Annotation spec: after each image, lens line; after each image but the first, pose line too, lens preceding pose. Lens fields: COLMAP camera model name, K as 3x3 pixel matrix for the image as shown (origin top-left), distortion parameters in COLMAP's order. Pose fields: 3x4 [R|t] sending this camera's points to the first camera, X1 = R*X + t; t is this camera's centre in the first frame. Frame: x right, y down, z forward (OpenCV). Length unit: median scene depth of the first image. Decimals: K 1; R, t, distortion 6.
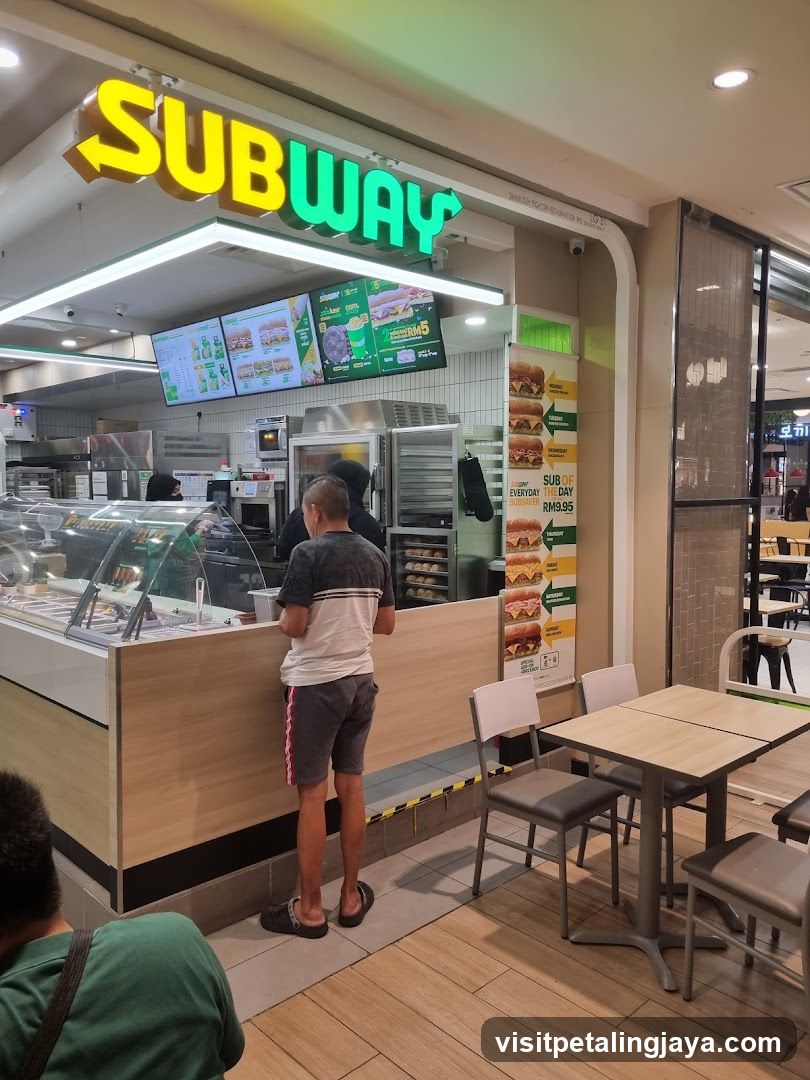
lens RADIAL K [[837.1, 0, 405.0], [0, 837.1, 540.0], [0, 0, 1]] dist [0.050268, -0.000943]
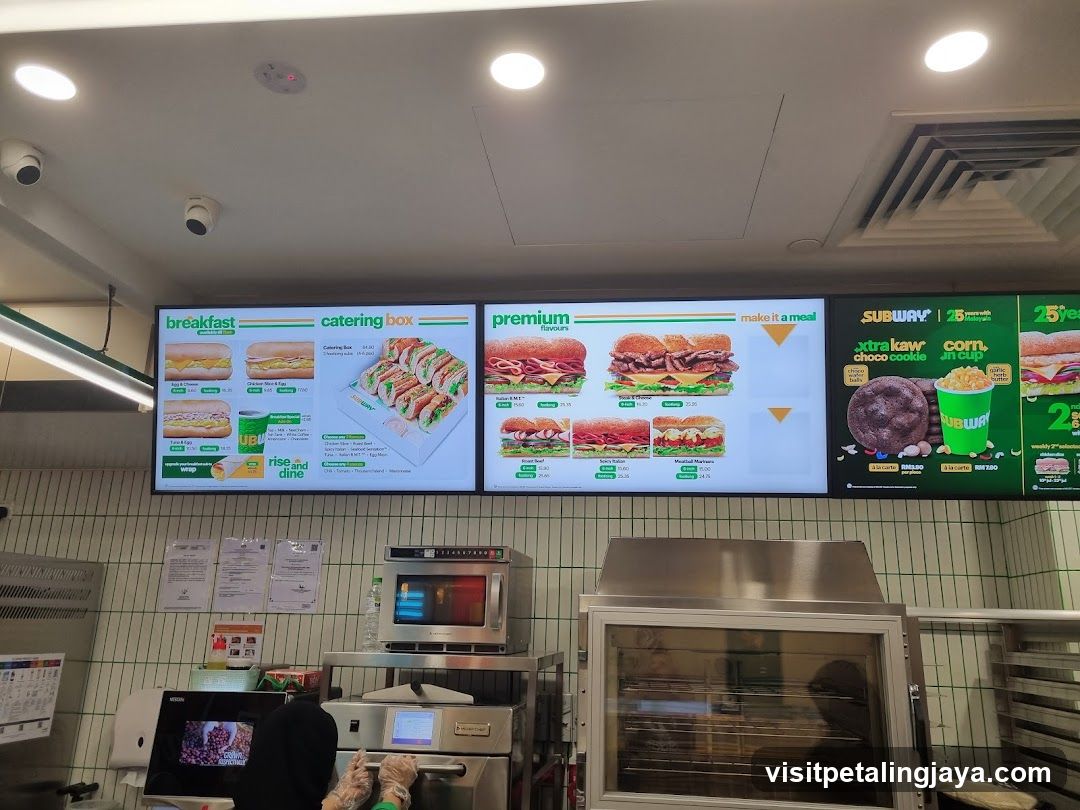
lens RADIAL K [[837.1, 0, 540.0], [0, 837.1, 405.0], [0, 0, 1]] dist [0.050268, -0.000943]
pose [[0.764037, 0.187230, 0.617407, -0.518887], [0.015496, 0.951364, -0.307680, -0.101651], [-0.644986, 0.244647, 0.723976, 0.800009]]
